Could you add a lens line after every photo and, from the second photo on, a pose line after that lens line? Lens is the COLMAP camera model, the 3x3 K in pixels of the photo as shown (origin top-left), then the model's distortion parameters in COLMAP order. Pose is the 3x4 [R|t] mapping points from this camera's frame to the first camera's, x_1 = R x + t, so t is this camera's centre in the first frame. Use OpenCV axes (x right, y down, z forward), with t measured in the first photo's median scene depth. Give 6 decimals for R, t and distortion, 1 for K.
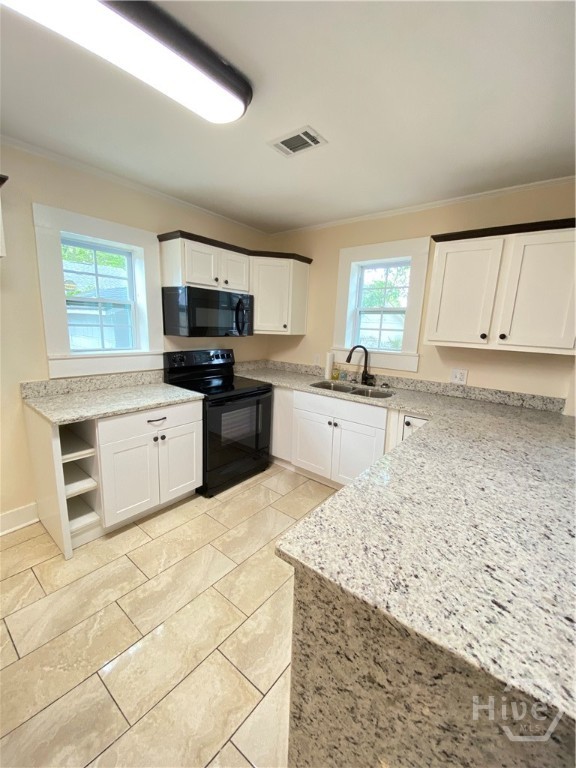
lens RADIAL K [[310.8, 0, 290.2], [0, 310.8, 384.8], [0, 0, 1]] dist [0.015860, -0.017214]
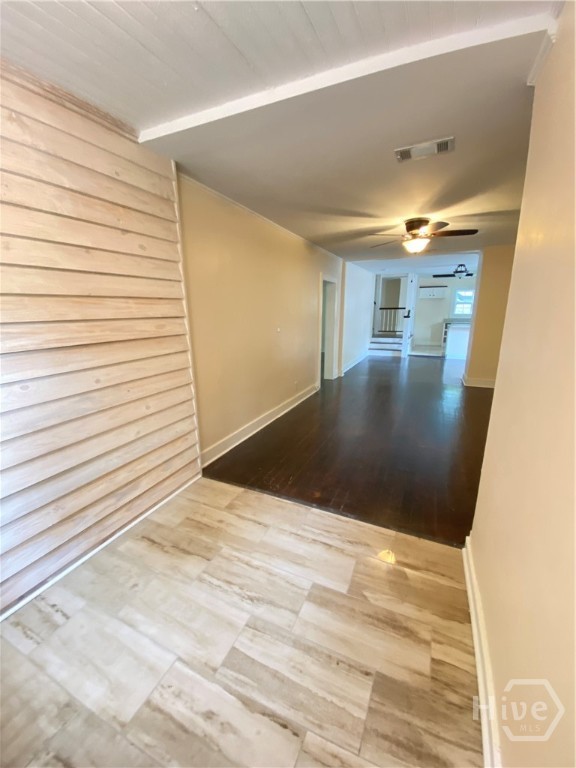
lens RADIAL K [[307.0, 0, 290.0], [0, 307.0, 384.9], [0, 0, 1]] dist [0.030880, -0.027782]
pose [[0.232645, 0.197189, -0.952362, 3.312089], [-0.168203, 0.972632, 0.160297, 0.593907], [0.957906, 0.122898, 0.259445, -2.441298]]
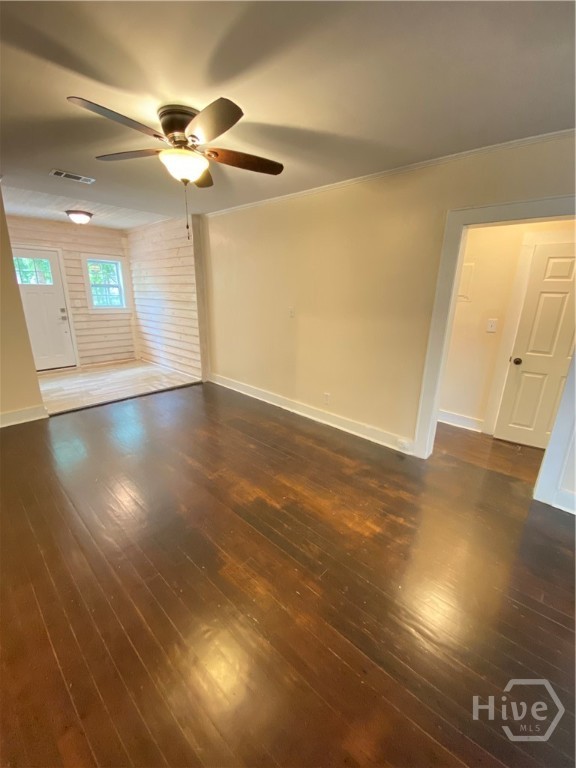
lens RADIAL K [[313.3, 0, 291.2], [0, 313.3, 381.9], [0, 0, 1]] dist [0.018559, -0.020157]
pose [[-0.995400, -0.077810, 0.055892, 1.603162], [-0.044106, 0.890094, 0.453638, 0.196193], [-0.085046, 0.449086, -0.889432, -0.680191]]
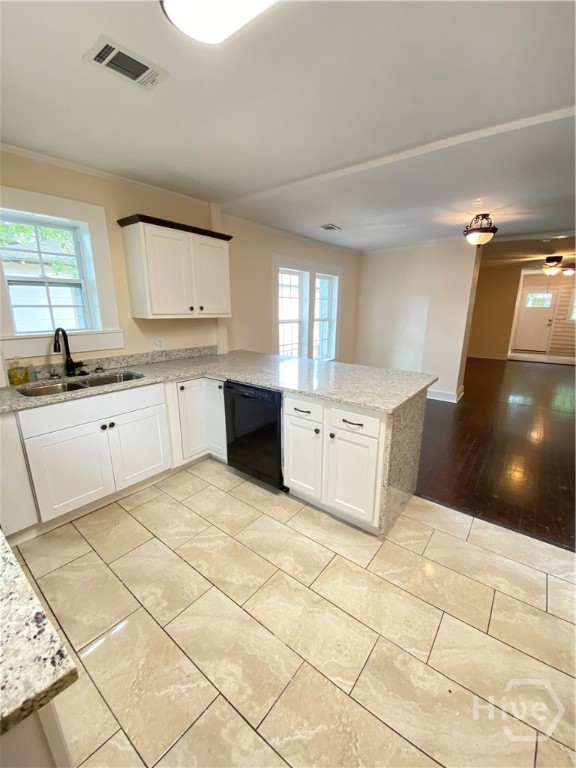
lens RADIAL K [[307.0, 0, 290.0], [0, 307.0, 384.9], [0, 0, 1]] dist [0.030880, -0.027782]
pose [[-0.005878, -0.278287, 0.960480, -0.627450], [0.188072, 0.943048, 0.274387, -0.108894], [-0.982138, 0.182253, 0.046794, 0.485587]]
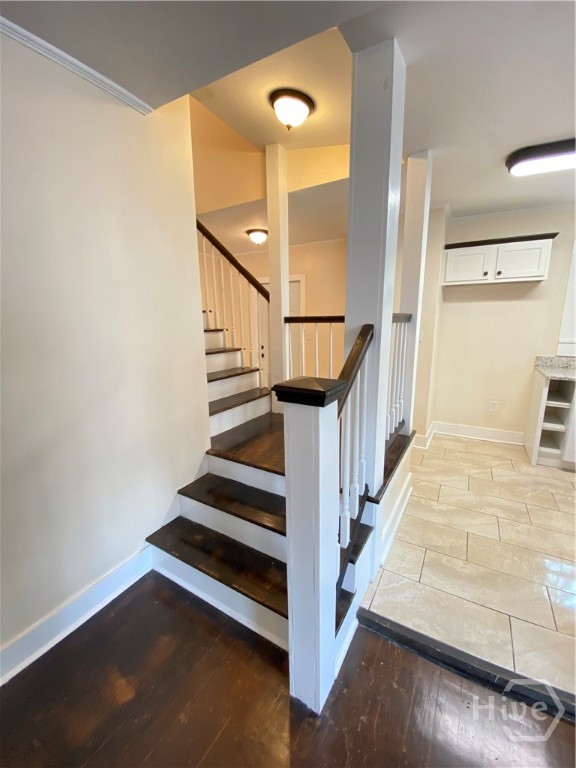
lens RADIAL K [[307.0, 0, 290.0], [0, 307.0, 384.9], [0, 0, 1]] dist [0.030880, -0.027782]
pose [[0.149233, 0.163955, -0.975114, 0.425223], [-0.176438, 0.974746, 0.136891, 0.117392], [0.972933, 0.151619, 0.174392, -0.400290]]
